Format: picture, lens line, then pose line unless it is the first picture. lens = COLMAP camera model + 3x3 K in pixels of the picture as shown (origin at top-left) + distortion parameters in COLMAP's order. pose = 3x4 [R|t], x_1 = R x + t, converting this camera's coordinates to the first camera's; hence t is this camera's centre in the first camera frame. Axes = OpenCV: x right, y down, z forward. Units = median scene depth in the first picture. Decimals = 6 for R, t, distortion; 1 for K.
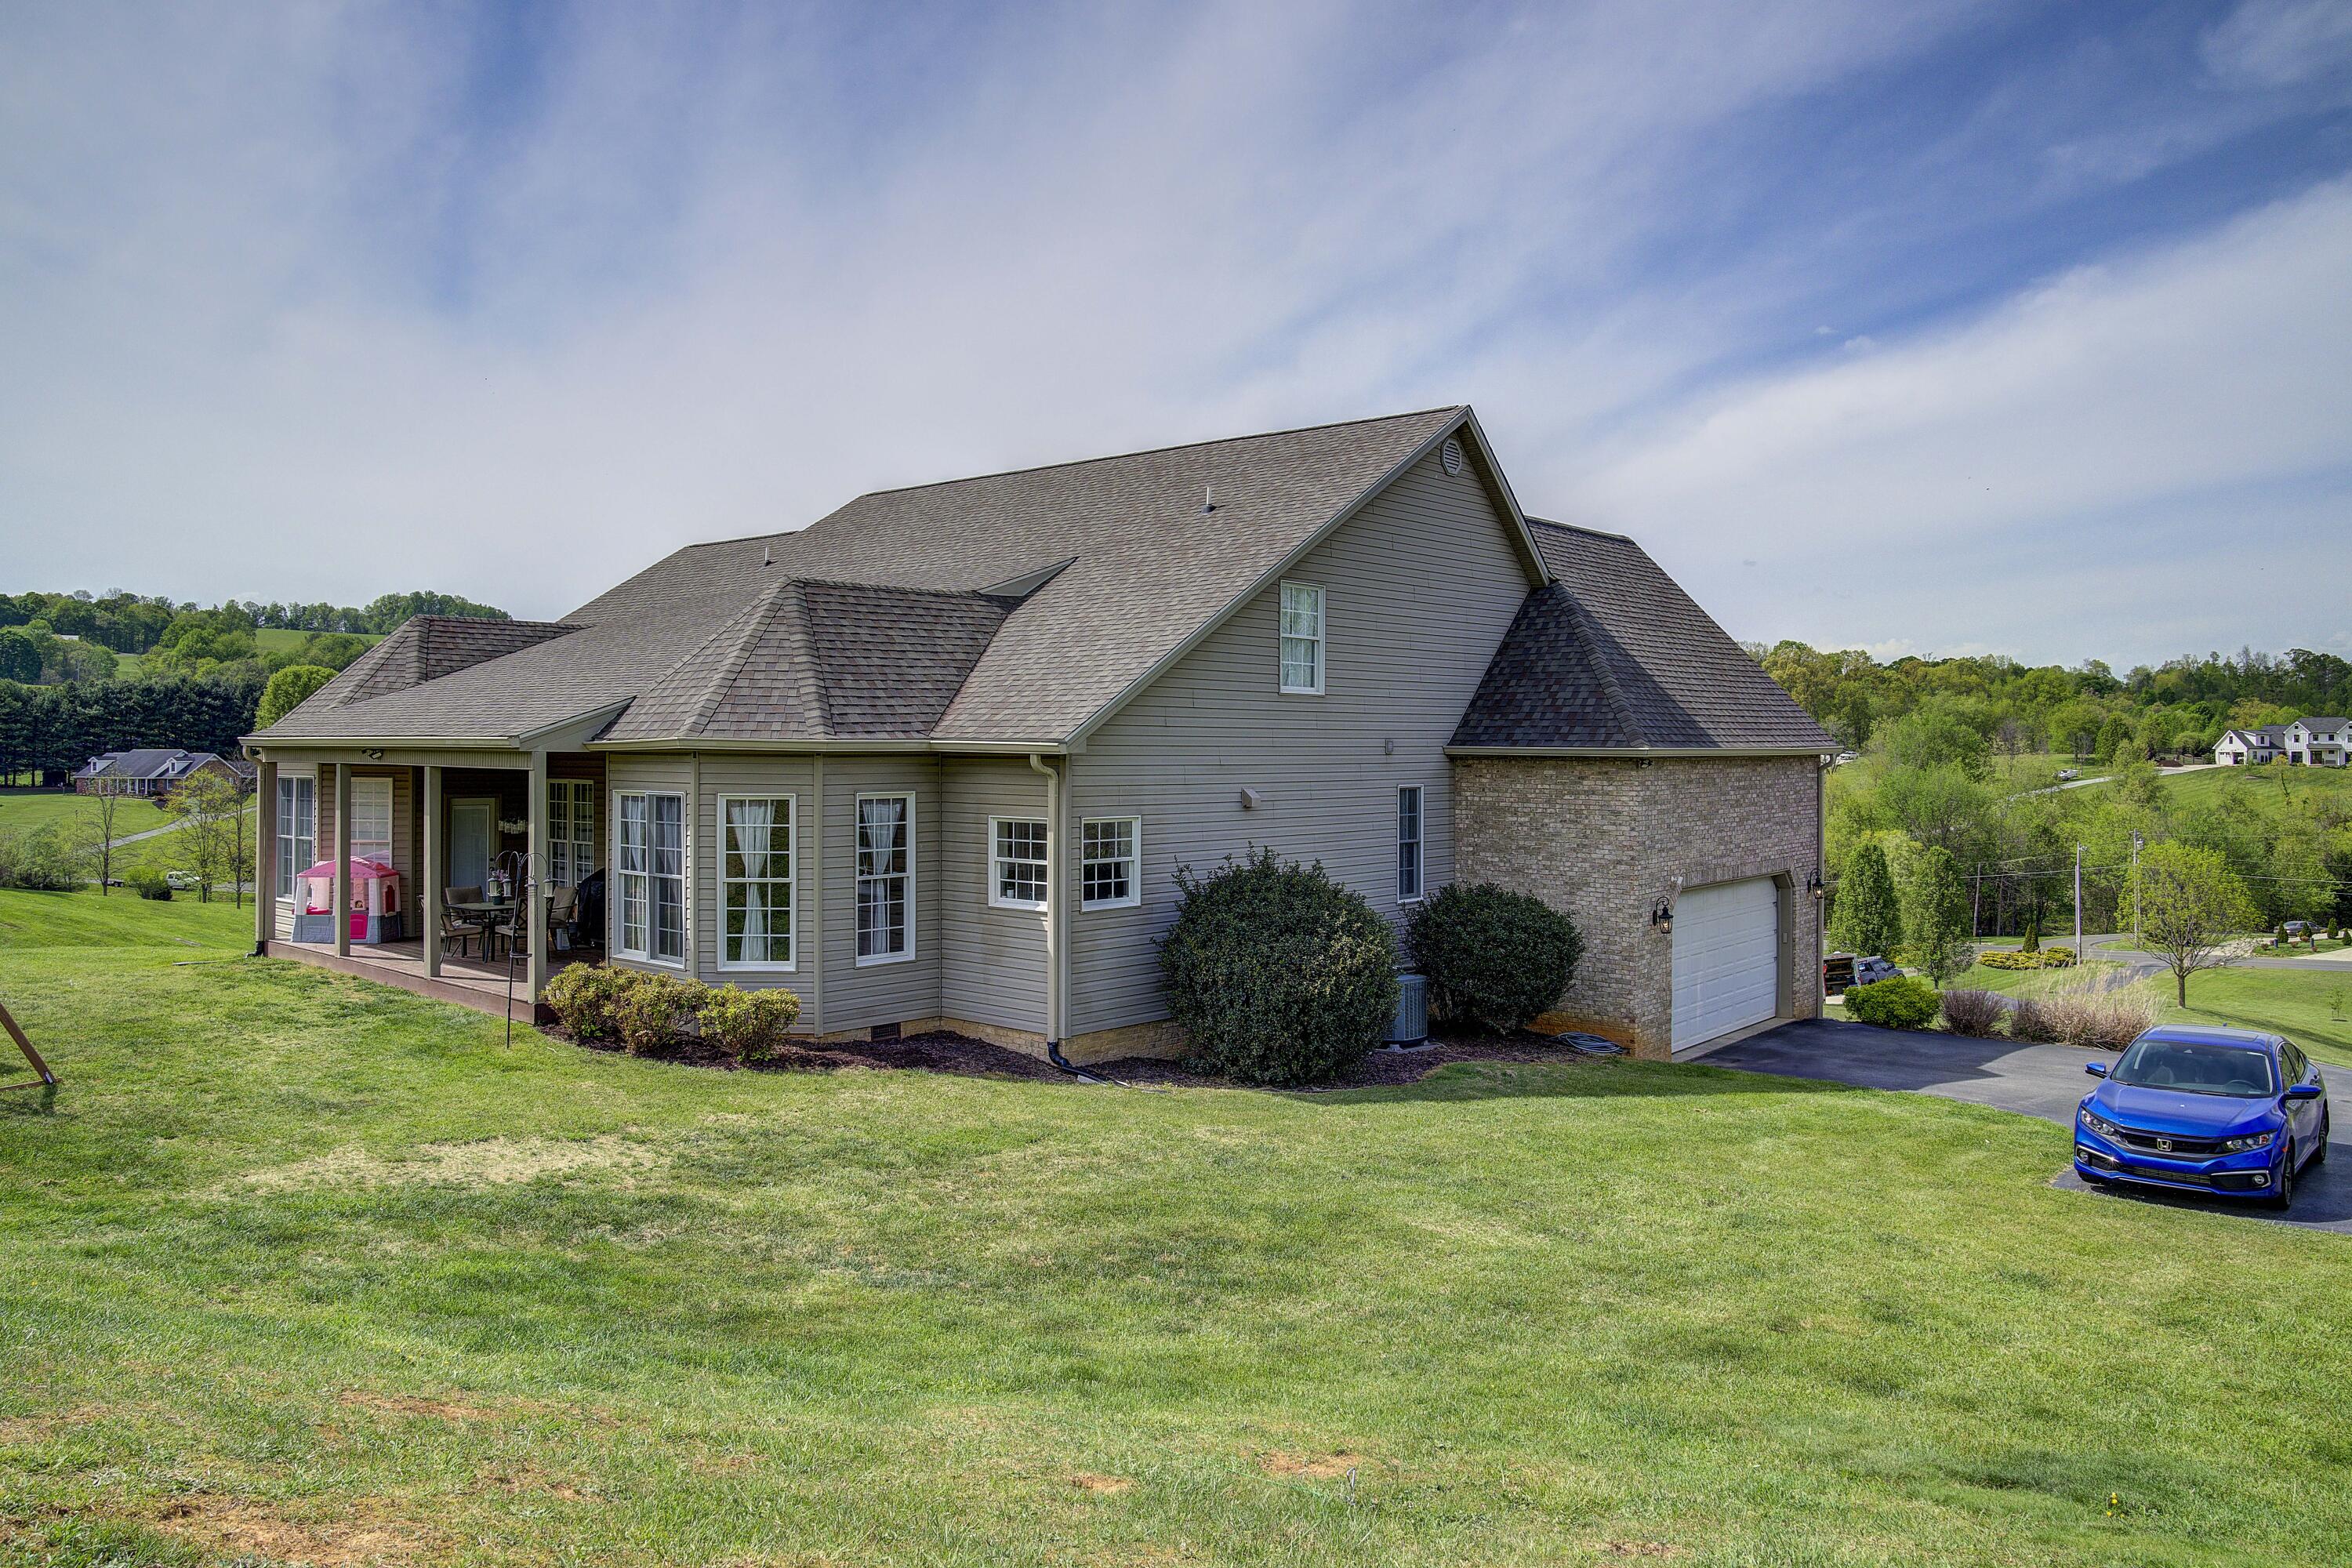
lens RADIAL K [[1636.9, 0, 1199.7], [0, 1636.9, 636.6], [0, 0, 1]] dist [-0.110852, 0.080437]
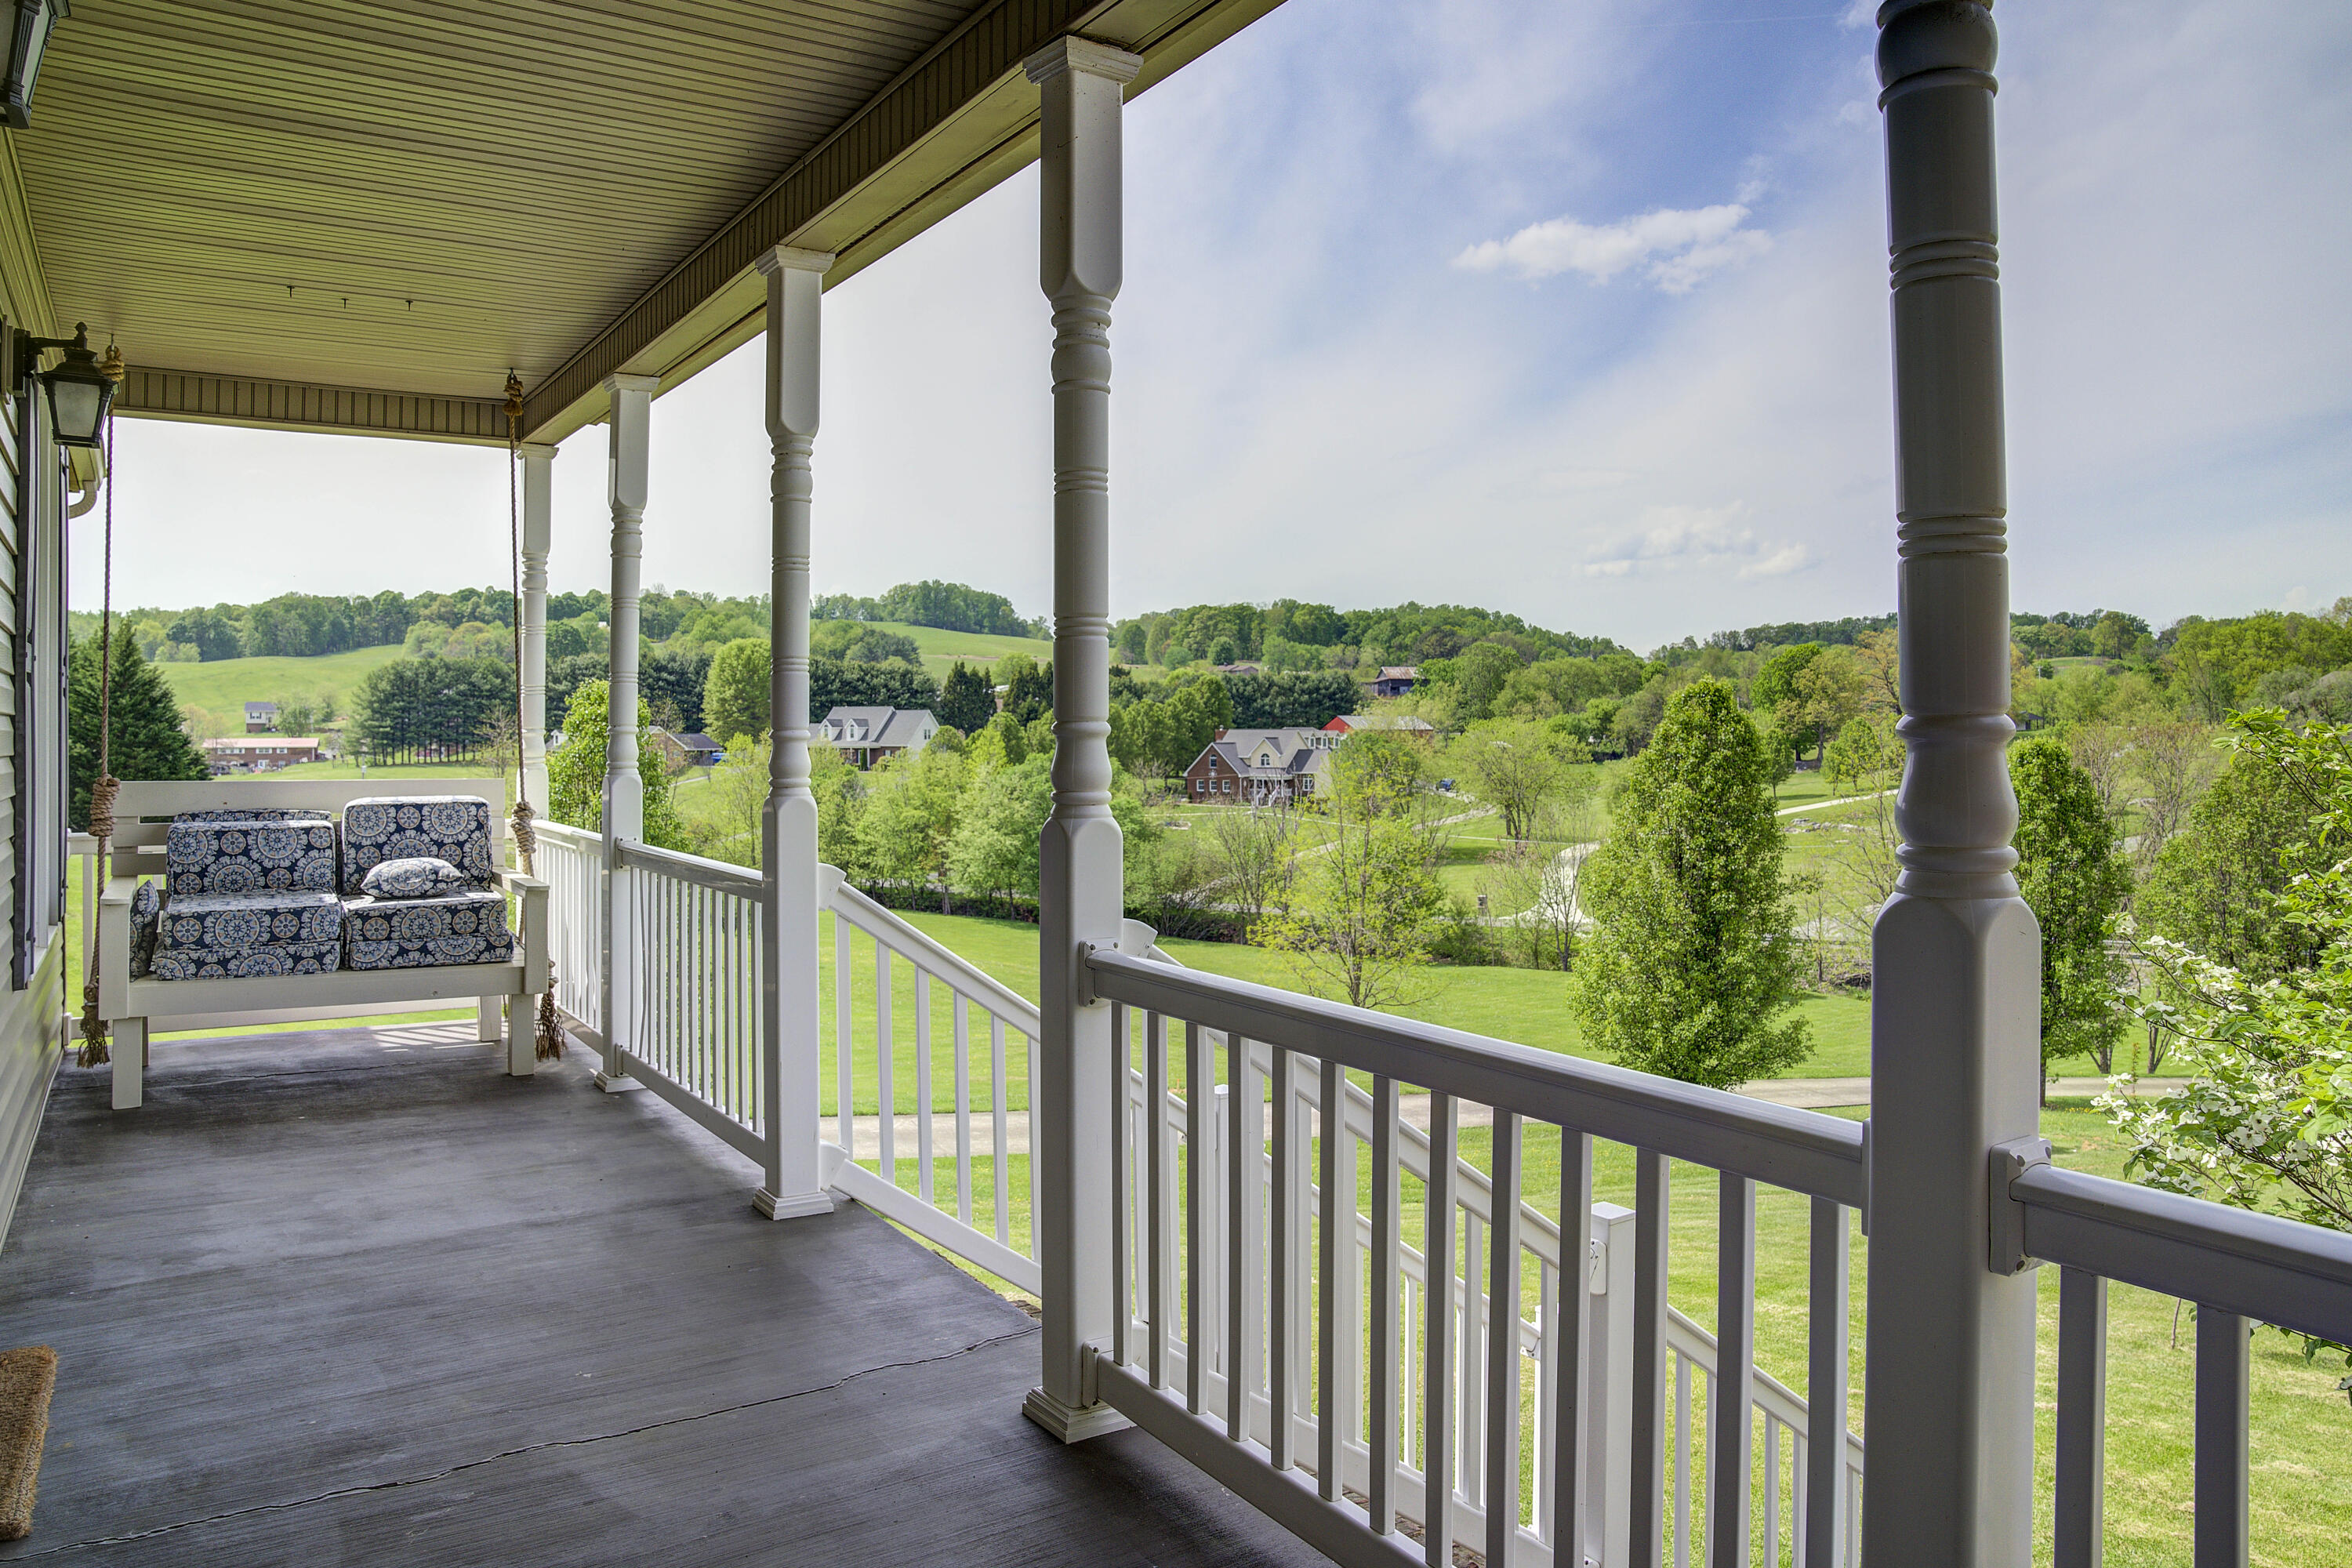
lens RADIAL K [[1636.9, 0, 1199.7], [0, 1636.9, 636.6], [0, 0, 1]] dist [-0.110852, 0.080437]
pose [[0.954531, -0.021229, -0.297356, 0.007191], [0.025155, 0.999640, 0.009384, 0.014310], [0.297049, -0.016437, 0.954721, 0.117294]]
